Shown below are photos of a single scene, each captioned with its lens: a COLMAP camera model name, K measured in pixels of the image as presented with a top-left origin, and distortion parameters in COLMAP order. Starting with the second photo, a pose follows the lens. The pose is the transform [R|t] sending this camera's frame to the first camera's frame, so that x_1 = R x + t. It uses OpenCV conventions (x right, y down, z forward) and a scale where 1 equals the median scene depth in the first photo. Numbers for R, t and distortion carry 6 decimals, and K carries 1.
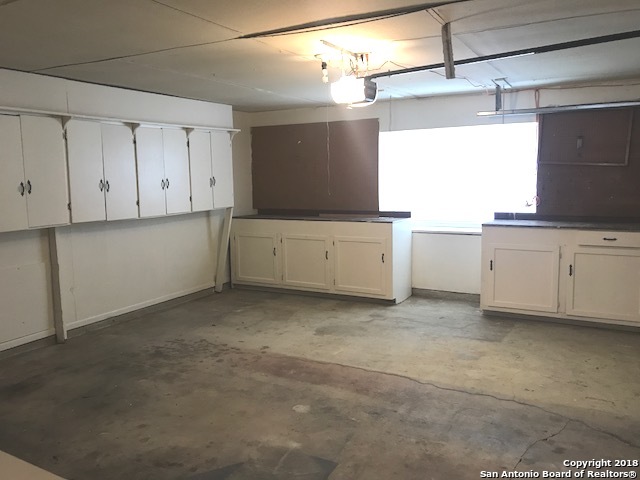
lens RADIAL K [[530.8, 0, 318.9], [0, 530.8, 229.6], [0, 0, 1]] dist [0.081250, -0.078868]
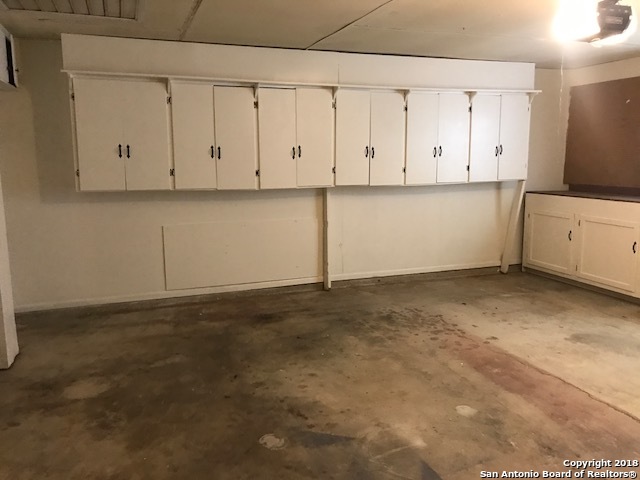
lens RADIAL K [[530.8, 0, 318.9], [0, 530.8, 229.6], [0, 0, 1]] dist [0.081250, -0.078868]
pose [[0.761255, 0.107813, -0.639427, 0.217590], [-0.078082, 0.994147, 0.074663, -0.000126], [0.643734, -0.006909, 0.765218, 0.134946]]
